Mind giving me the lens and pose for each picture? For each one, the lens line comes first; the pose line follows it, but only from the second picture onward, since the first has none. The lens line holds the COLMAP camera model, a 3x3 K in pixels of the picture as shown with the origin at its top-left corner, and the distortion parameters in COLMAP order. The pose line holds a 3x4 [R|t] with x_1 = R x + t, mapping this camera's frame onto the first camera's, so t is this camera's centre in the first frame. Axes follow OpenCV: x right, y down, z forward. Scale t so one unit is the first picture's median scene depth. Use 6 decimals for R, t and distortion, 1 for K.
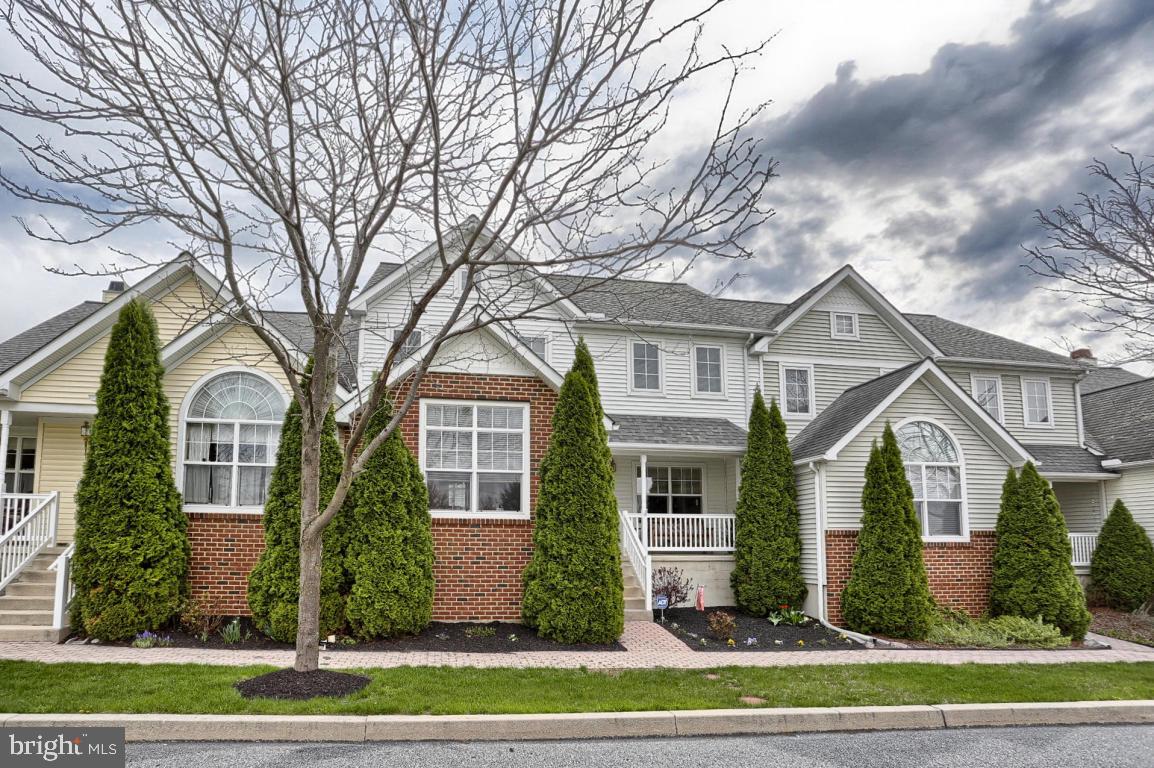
lens RADIAL K [[559.8, 0, 567.9], [0, 559.8, 381.1], [0, 0, 1]] dist [-0.062854, 0.023516]
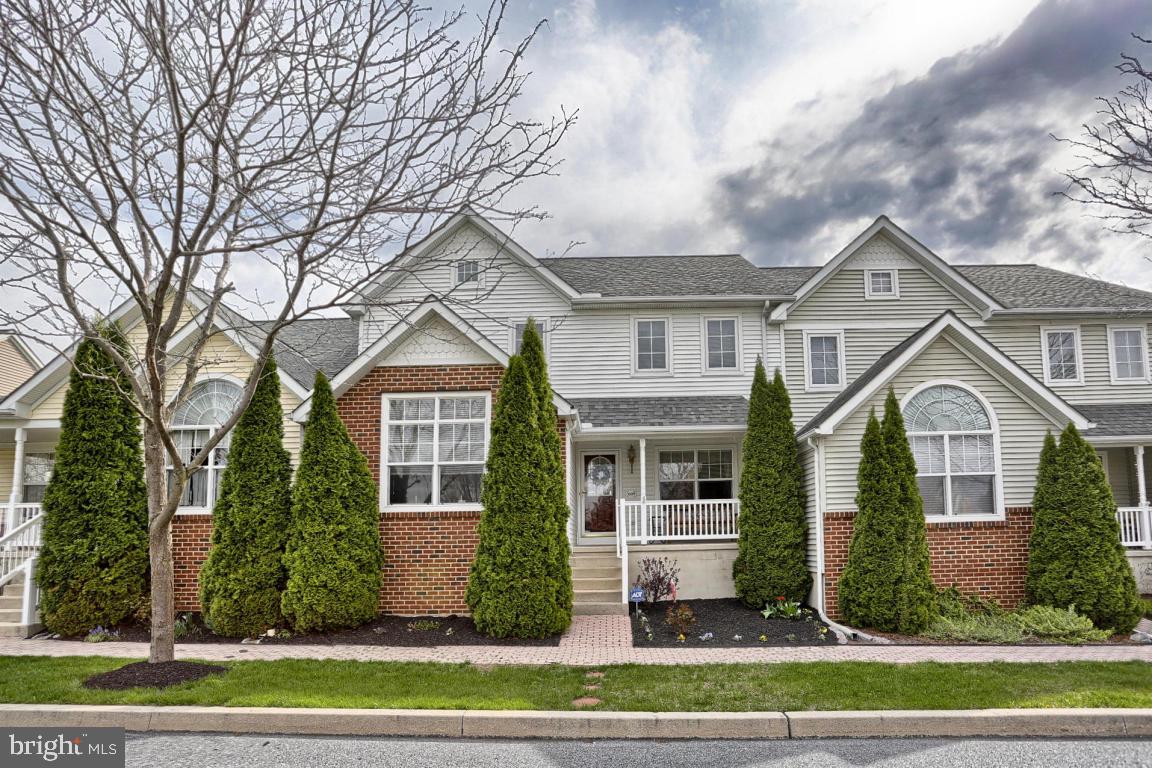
lens RADIAL K [[576.1, 0, 580.6], [0, 576.1, 377.7], [0, 0, 1]] dist [-0.063620, 0.024828]
pose [[0.988482, -0.064967, -0.136688, 0.247047], [0.067087, 0.997687, 0.010958, 0.016469], [0.135660, -0.020002, 0.990554, 0.036600]]
